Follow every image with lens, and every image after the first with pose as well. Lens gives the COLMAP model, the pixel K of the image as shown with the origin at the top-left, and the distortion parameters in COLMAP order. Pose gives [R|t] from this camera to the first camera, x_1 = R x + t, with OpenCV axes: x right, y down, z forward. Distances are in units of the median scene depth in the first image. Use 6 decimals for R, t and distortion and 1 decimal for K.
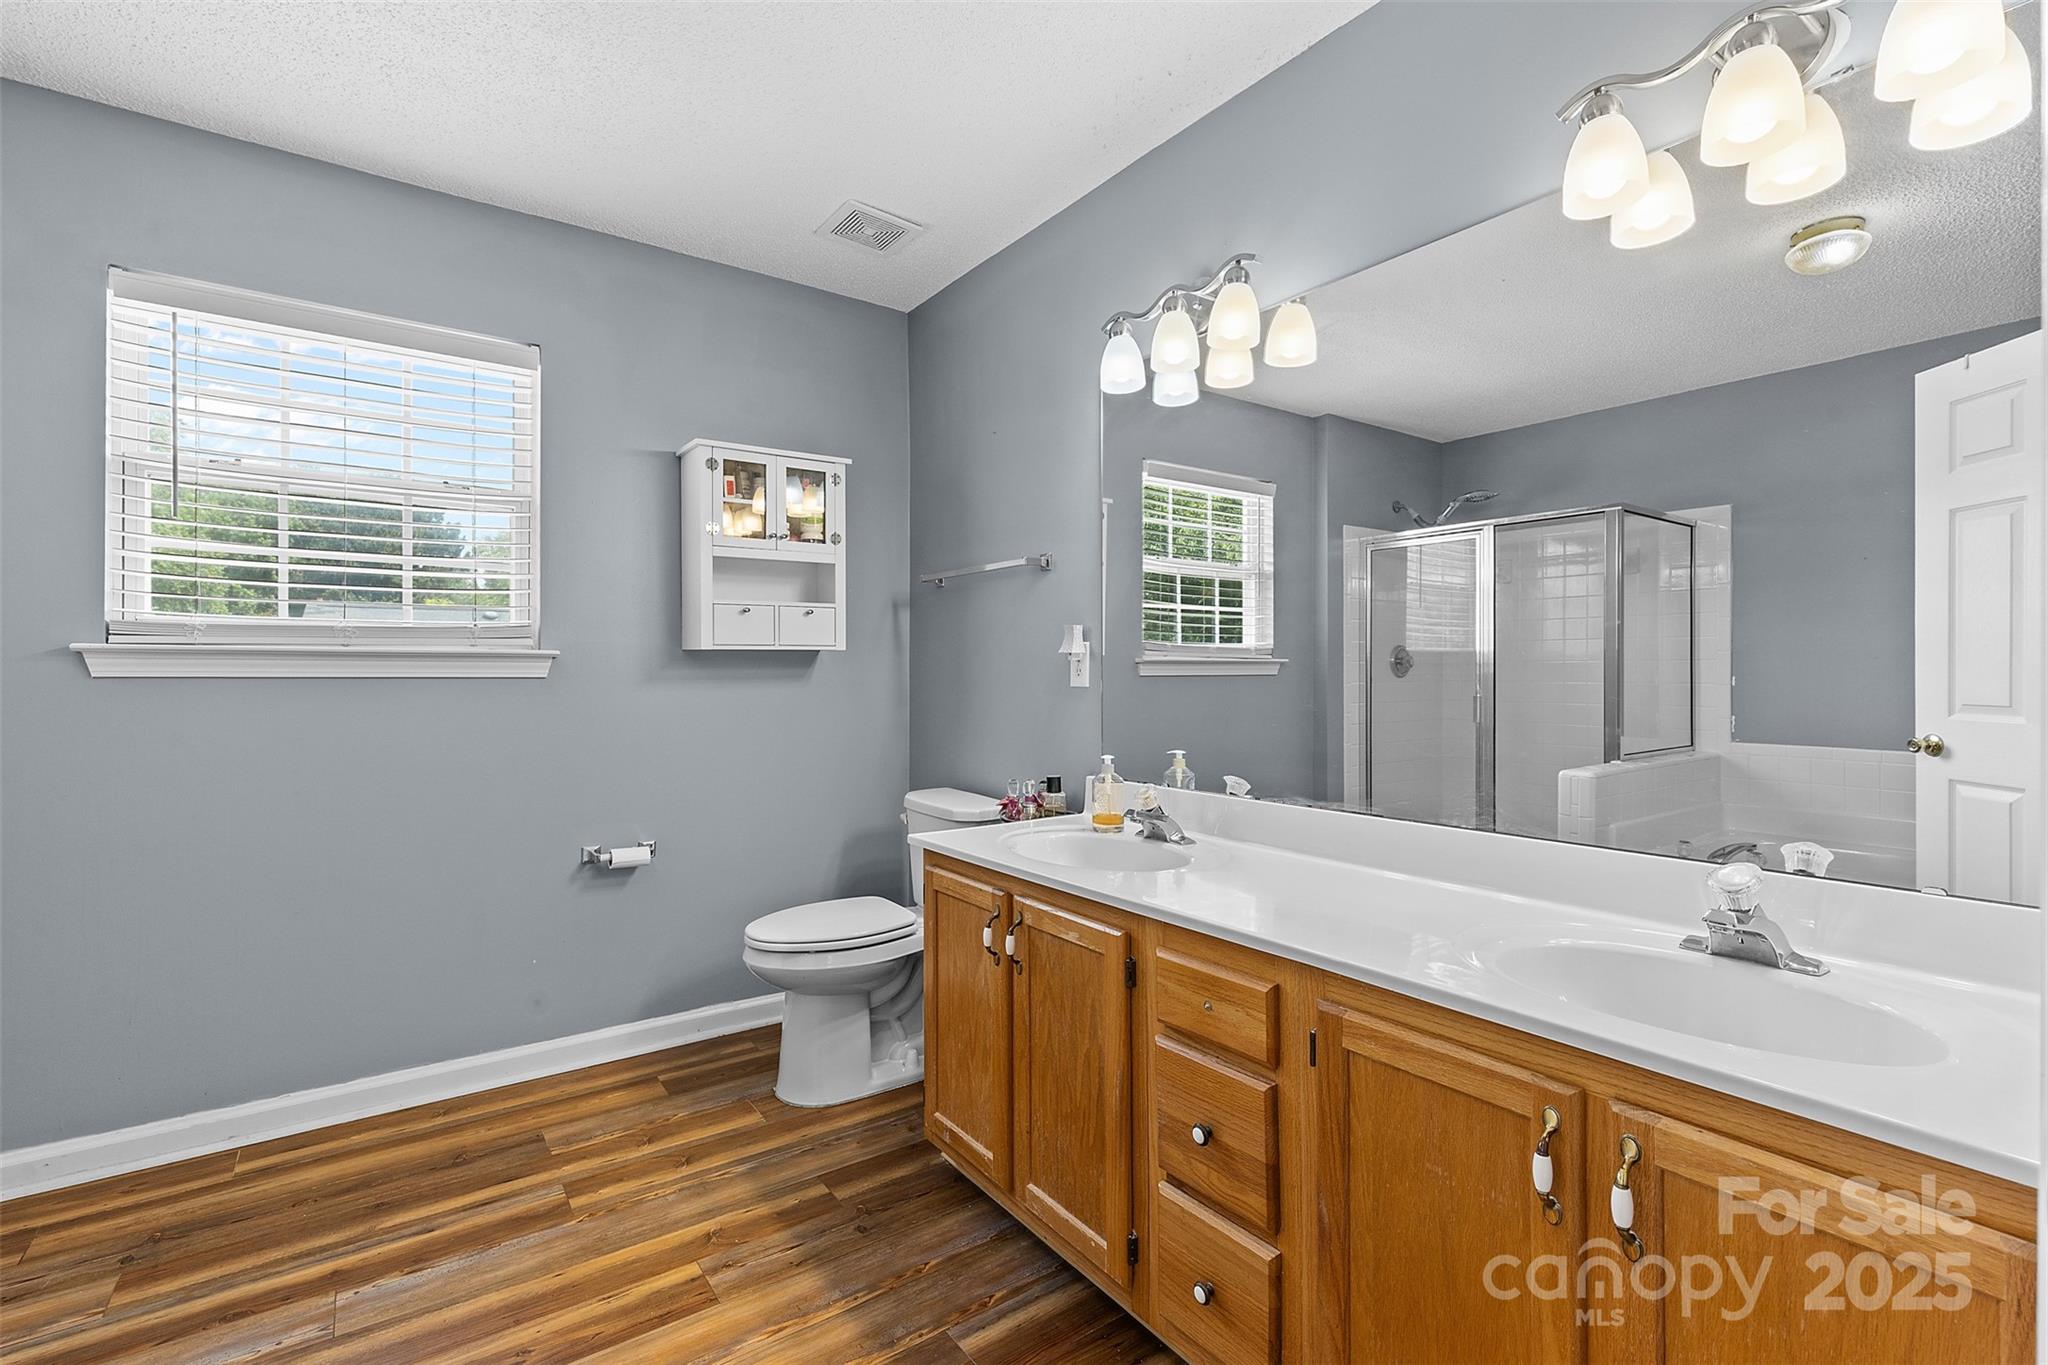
lens RADIAL K [[921.3, 0, 1018.8], [0, 921.3, 676.0], [0, 0, 1]] dist [0.007052, -0.000890]
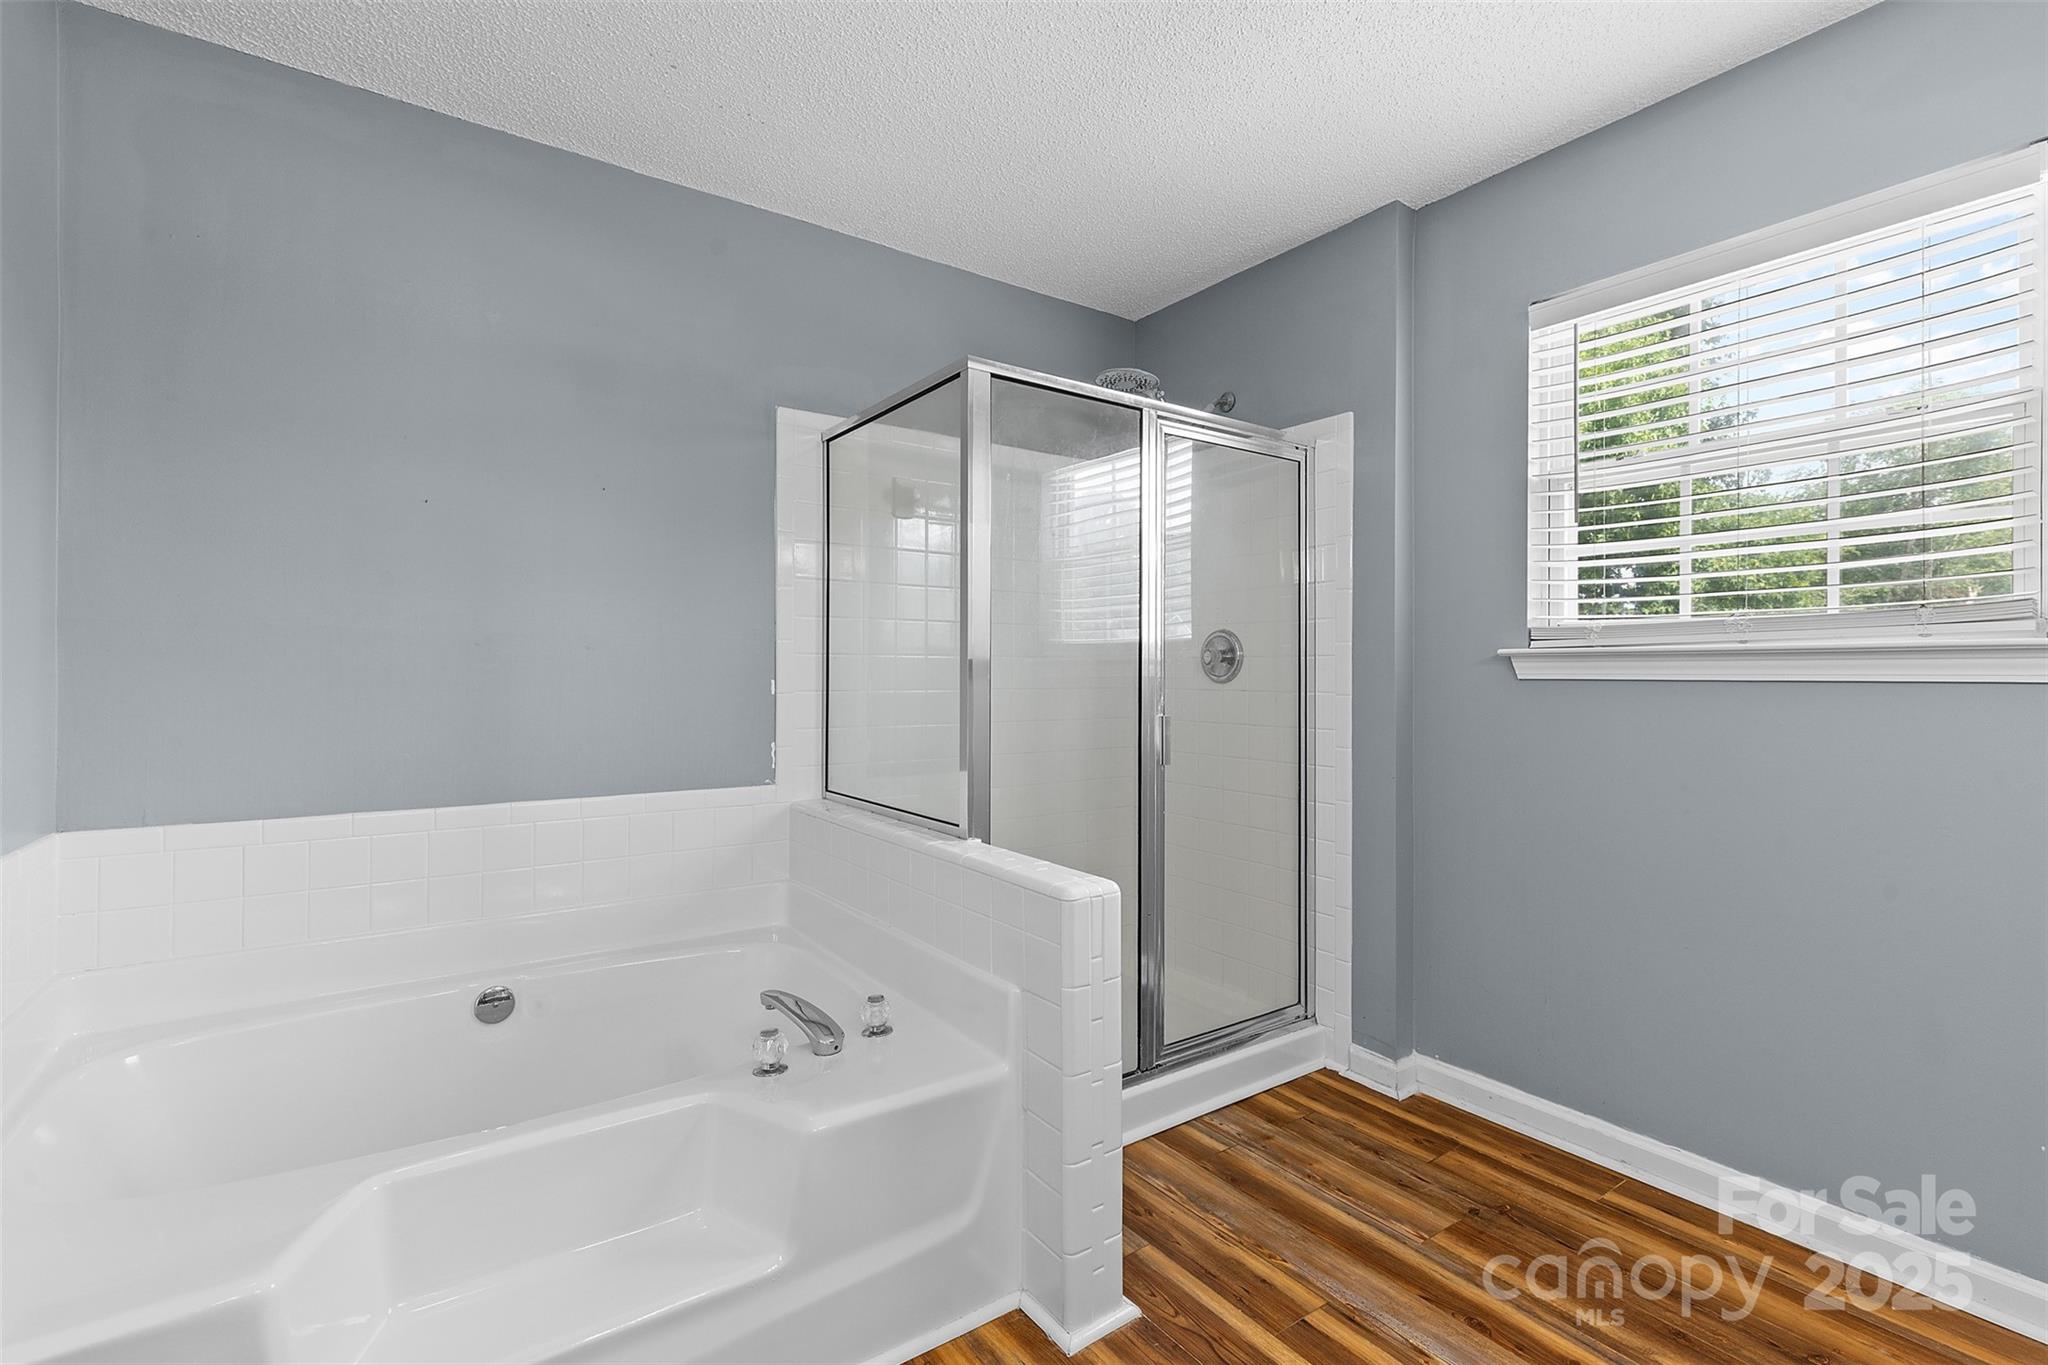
lens RADIAL K [[921.3, 0, 1003.2], [0, 921.3, 674.0], [0, 0, 1]] dist [0.007052, -0.000890]
pose [[-0.006363, 0.000220, -0.999980, 0.114502], [-0.002136, 0.999998, 0.000233, -0.004214], [0.999977, 0.002138, -0.006363, 0.382909]]
